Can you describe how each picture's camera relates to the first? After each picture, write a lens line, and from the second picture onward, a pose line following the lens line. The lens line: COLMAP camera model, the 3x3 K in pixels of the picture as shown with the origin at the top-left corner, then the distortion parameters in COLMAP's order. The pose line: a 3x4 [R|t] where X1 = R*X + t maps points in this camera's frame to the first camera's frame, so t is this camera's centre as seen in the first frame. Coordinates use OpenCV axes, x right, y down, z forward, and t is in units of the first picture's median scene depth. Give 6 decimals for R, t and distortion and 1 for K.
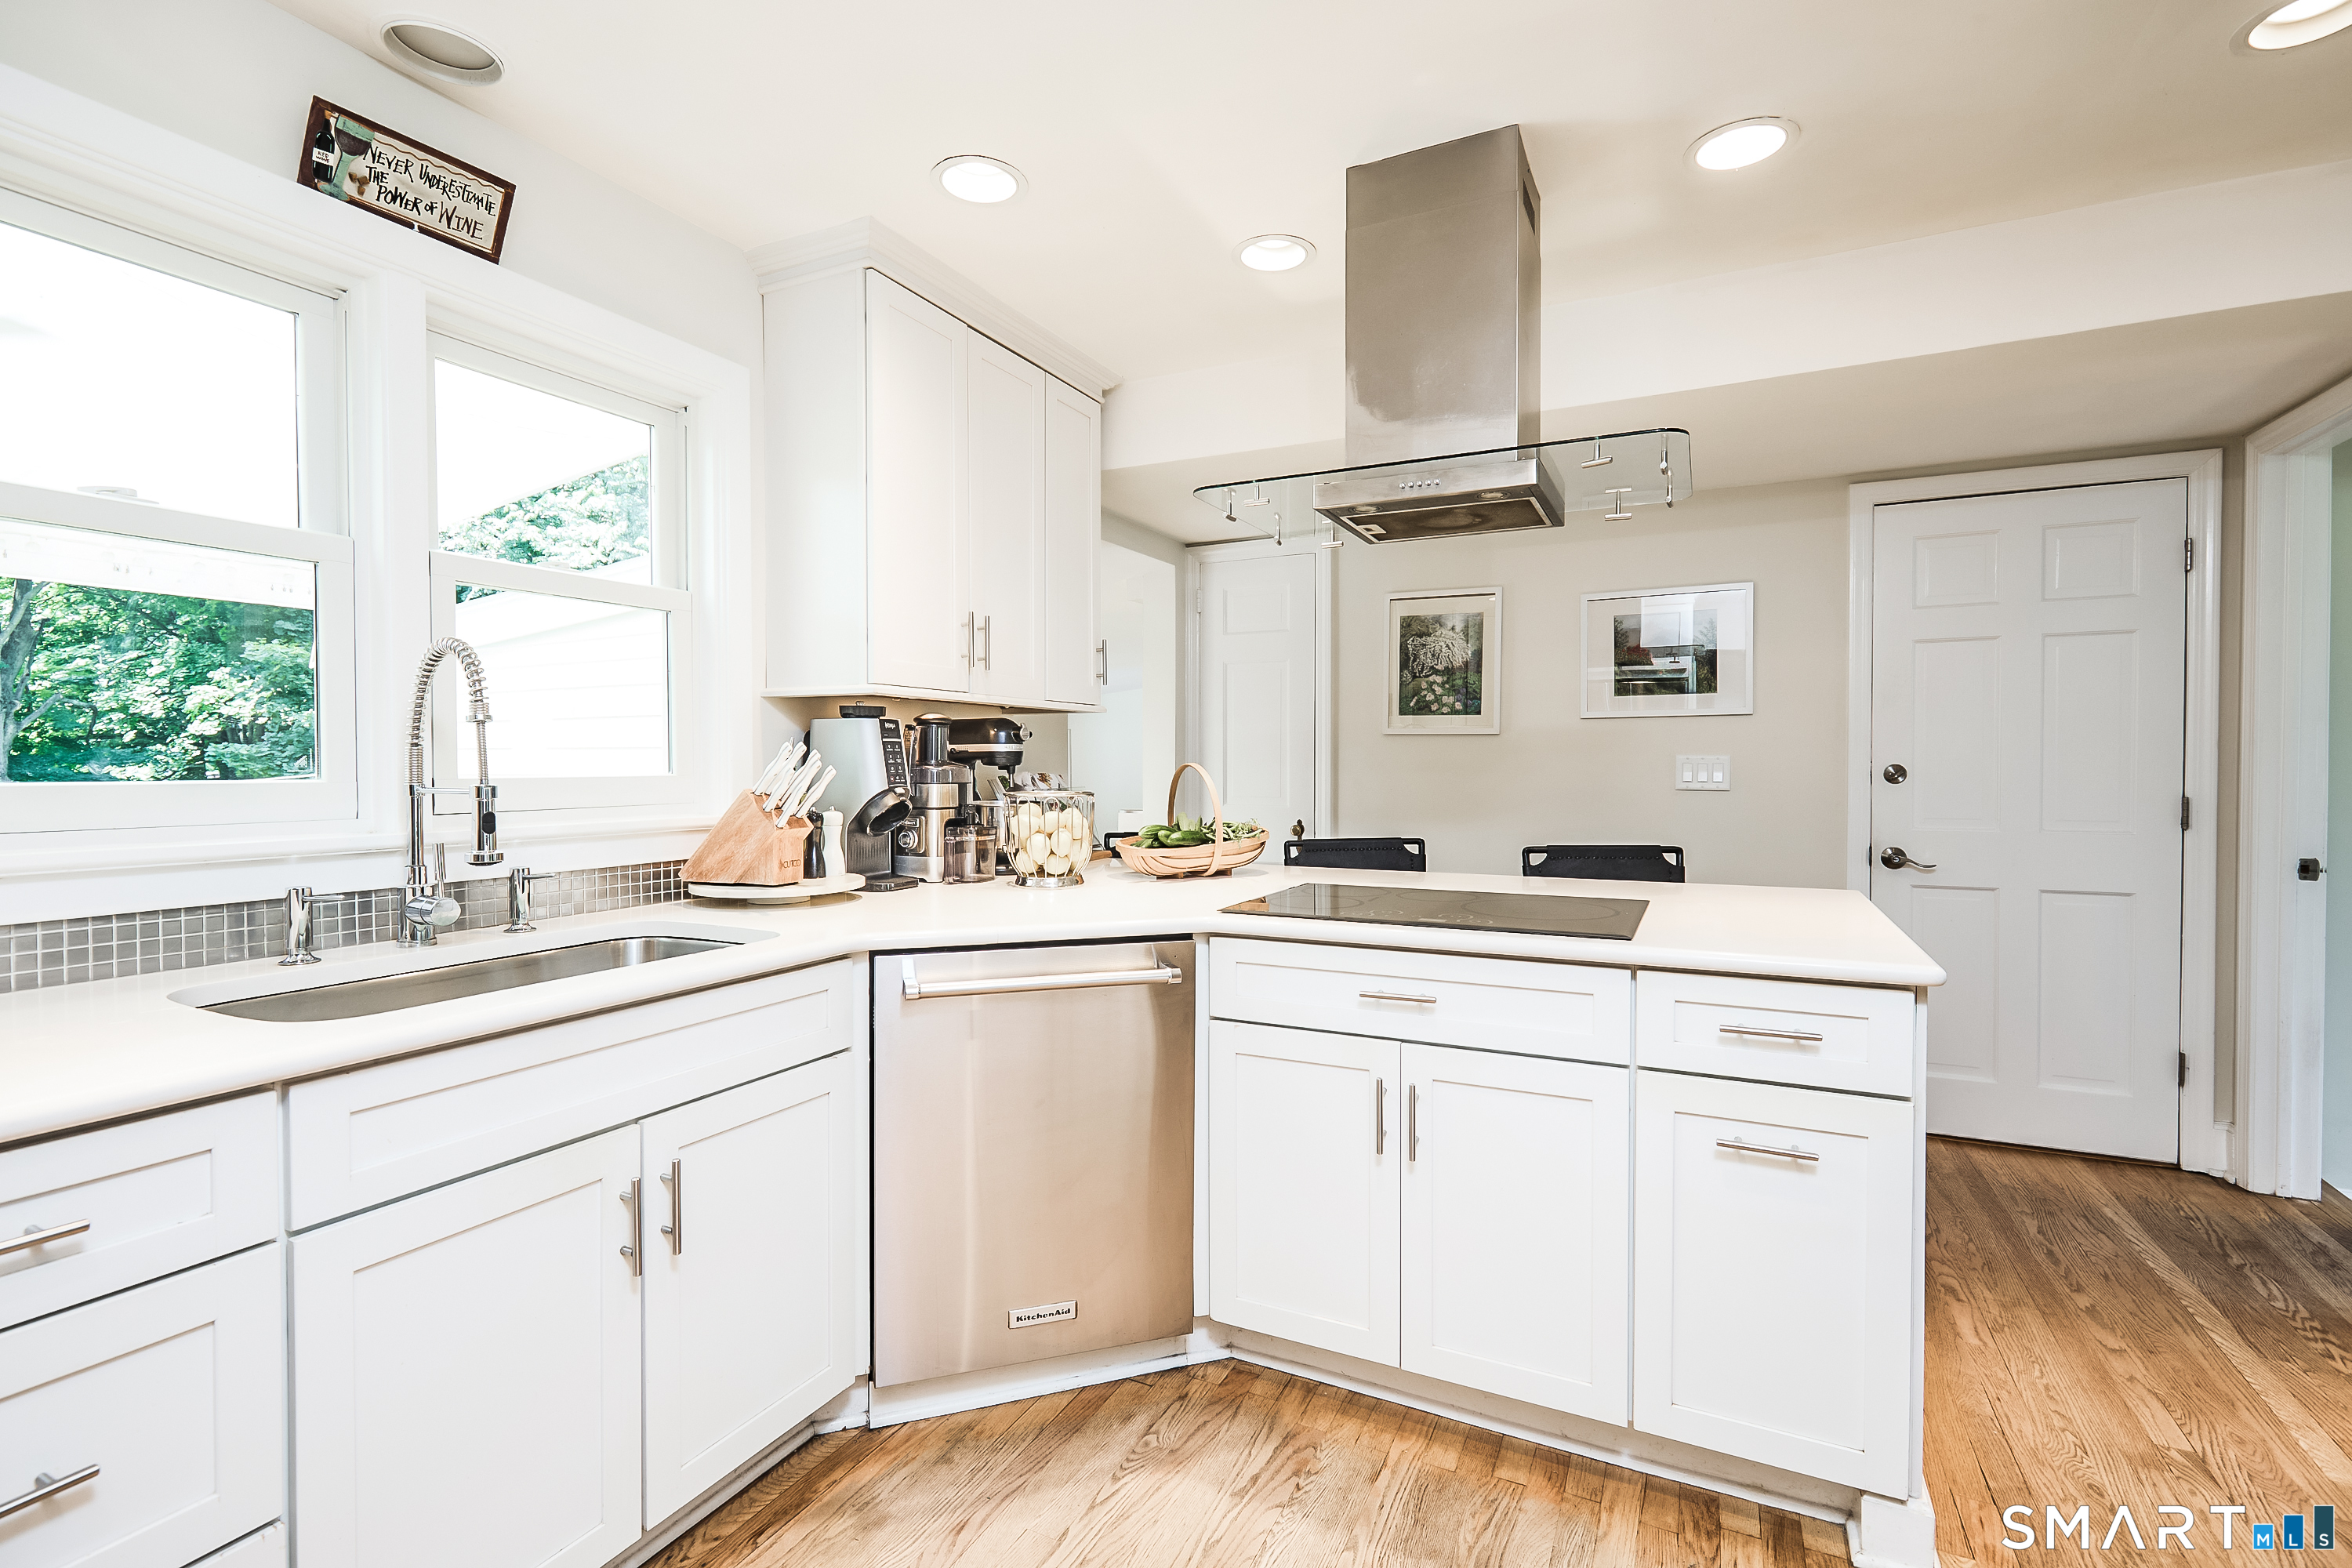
lens RADIAL K [[1070.9, 0, 1173.7], [0, 1070.9, 781.1], [0, 0, 1]] dist [-0.001214, -0.000252]
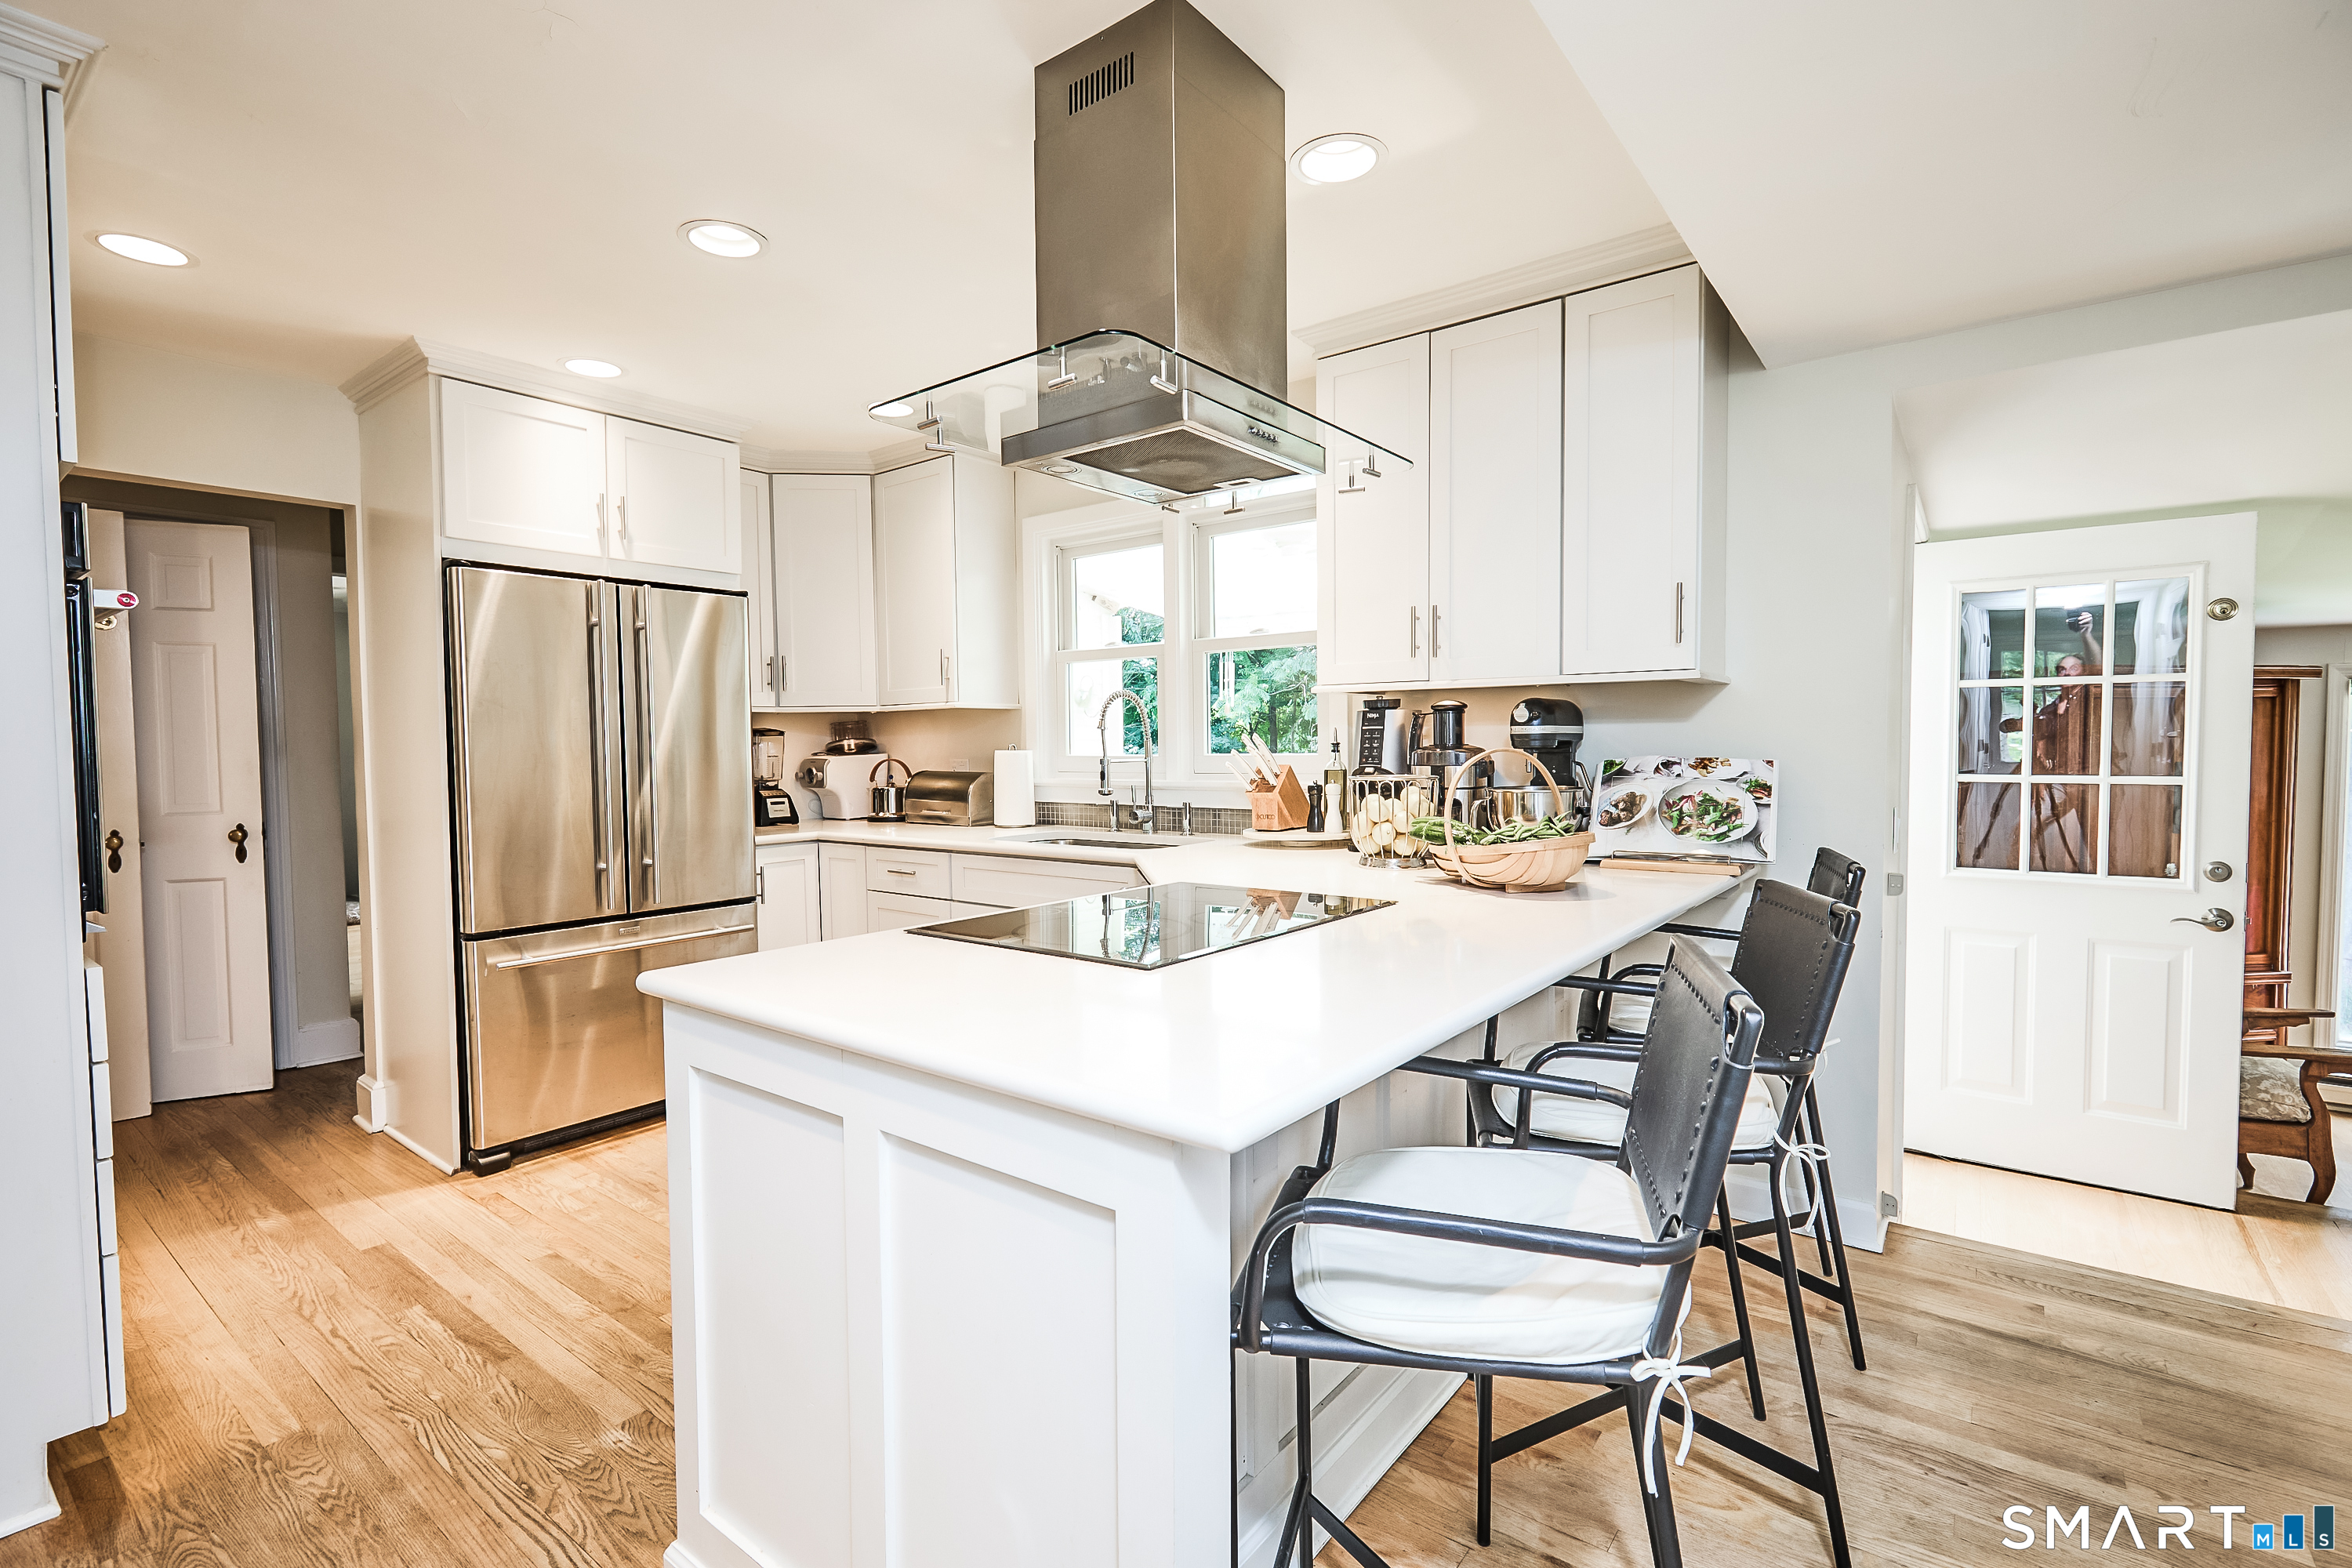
lens RADIAL K [[1070.9, 0, 1177.7], [0, 1070.9, 788.9], [0, 0, 1]] dist [-0.001214, -0.000252]
pose [[-0.194750, 0.046547, -0.979748, 0.601317], [-0.006804, 0.998785, 0.048803, -0.016985], [0.980829, 0.016171, -0.194197, 0.640814]]
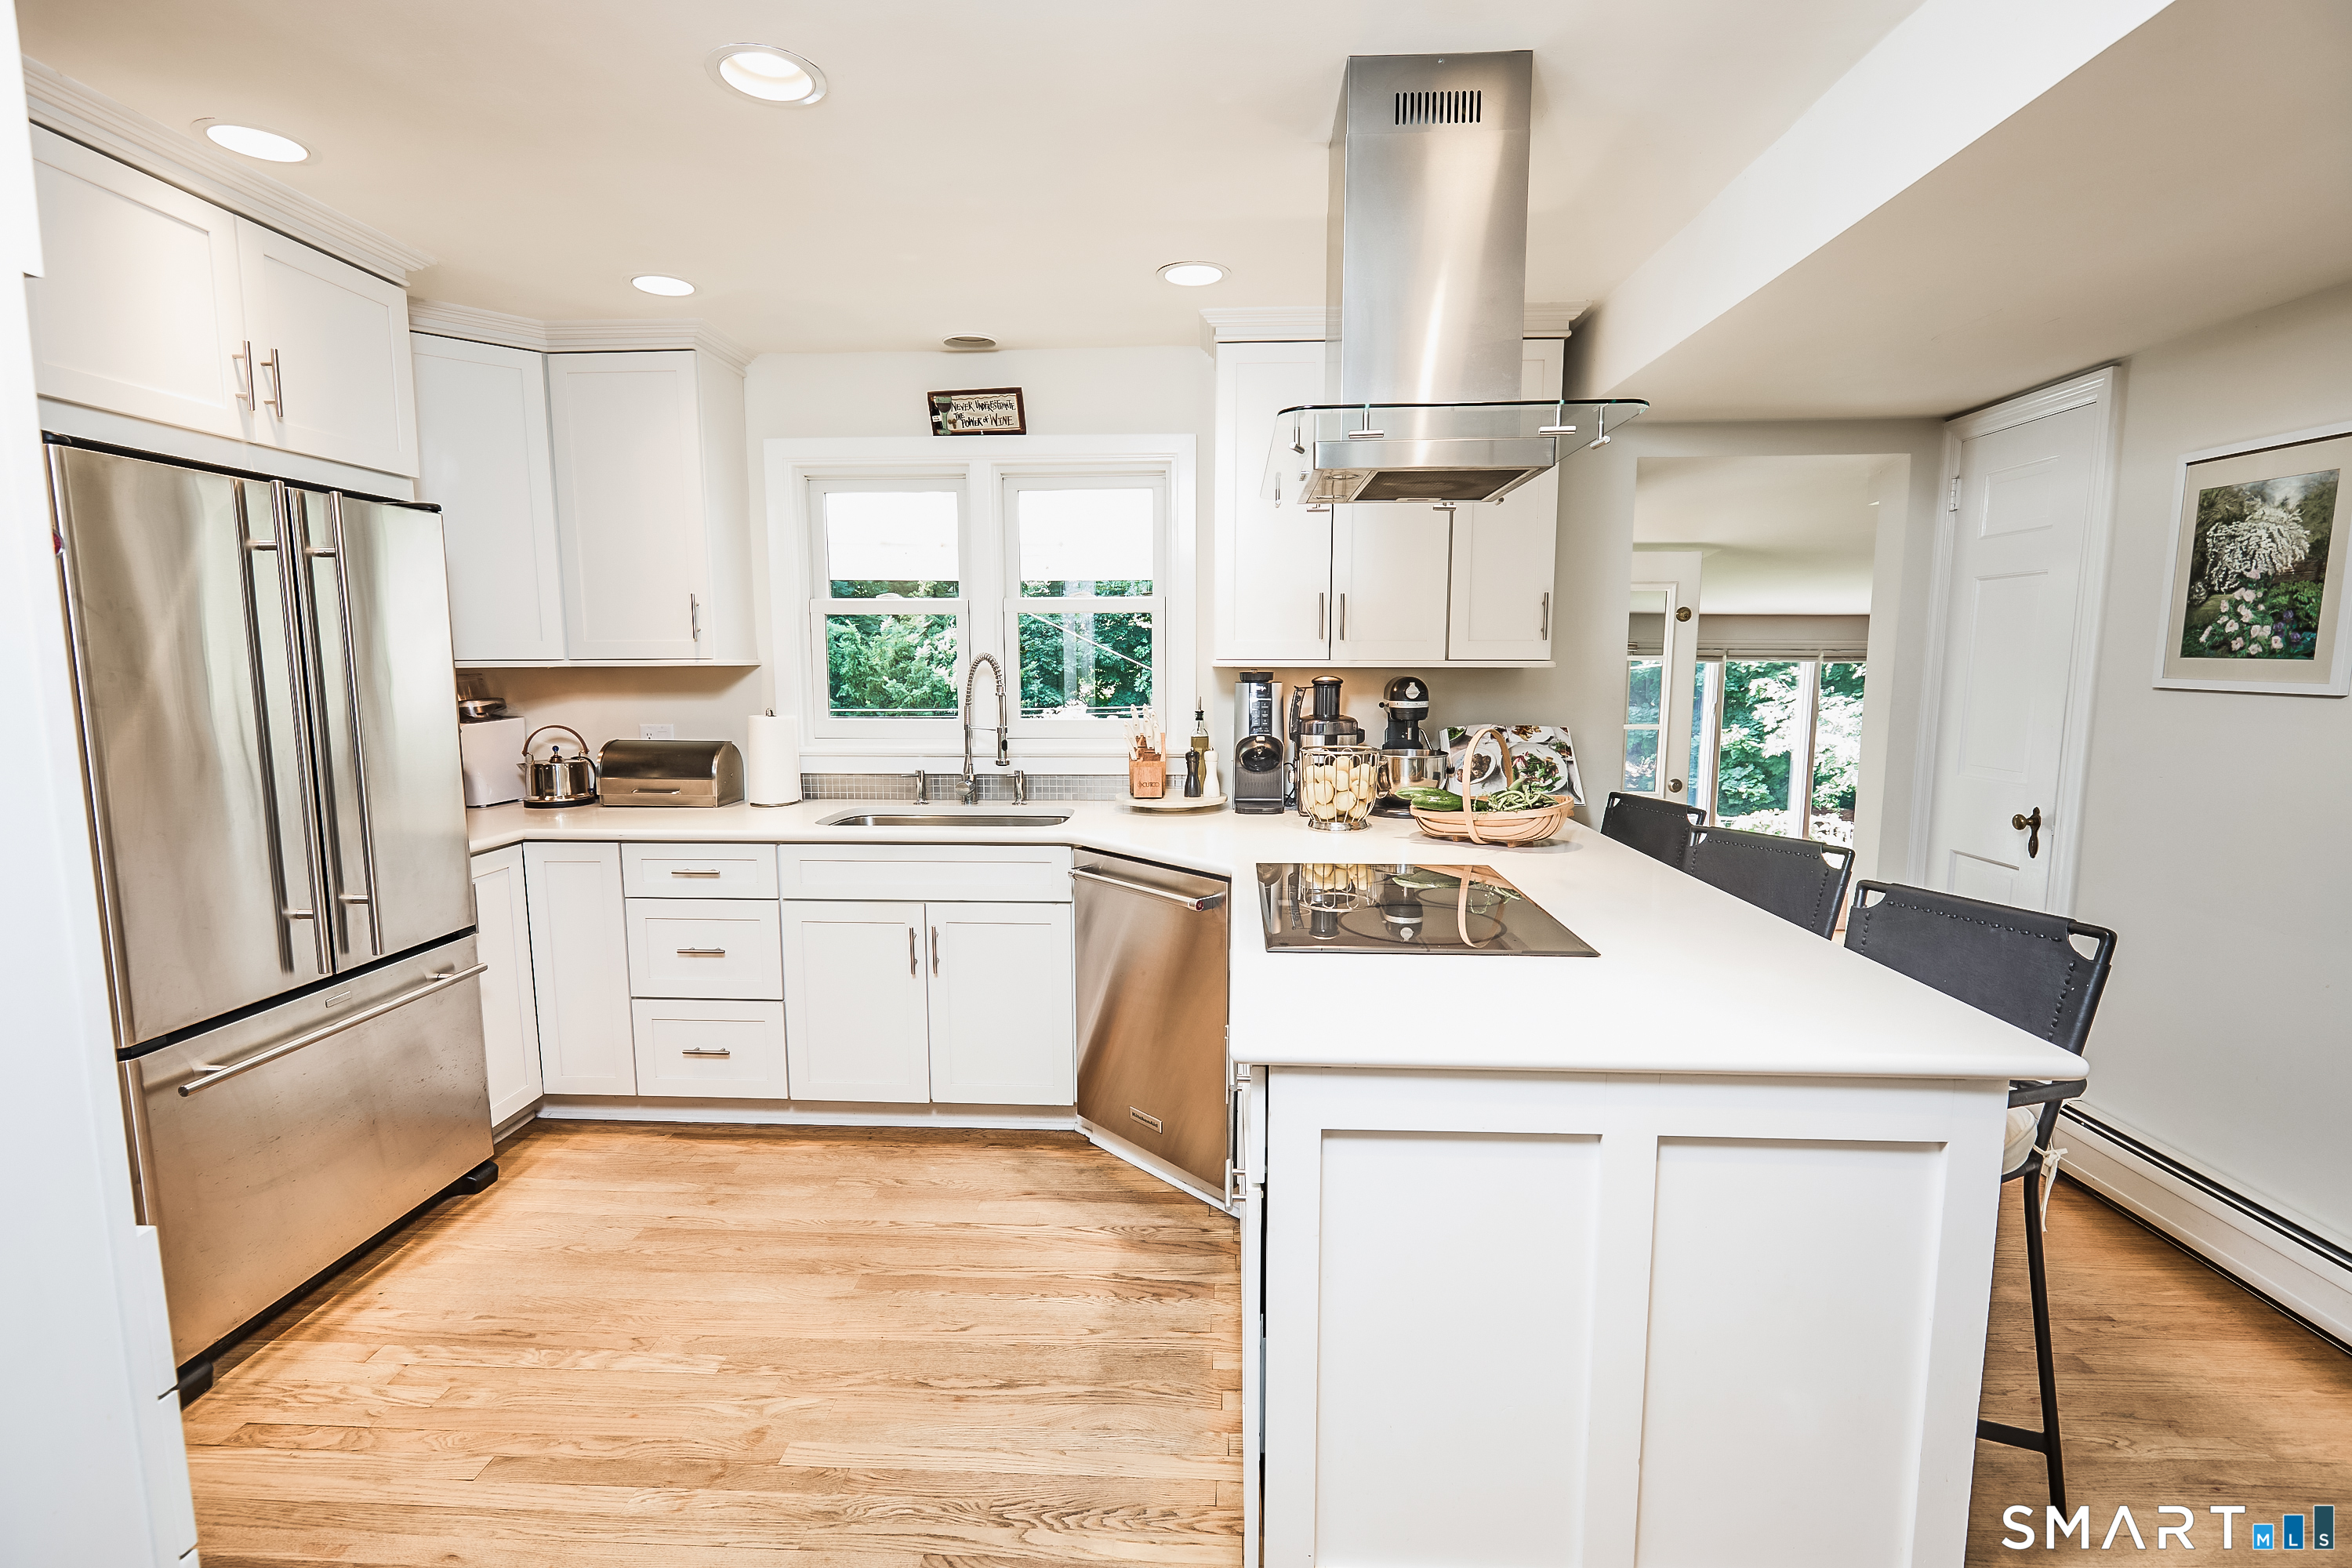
lens RADIAL K [[1070.9, 0, 1172.6], [0, 1070.9, 786.3], [0, 0, 1]] dist [-0.001214, -0.000252]
pose [[0.398083, 0.109070, -0.910842, 0.561012], [-0.016571, 0.993600, 0.111737, -0.048613], [0.917200, -0.029387, 0.397342, 0.239451]]
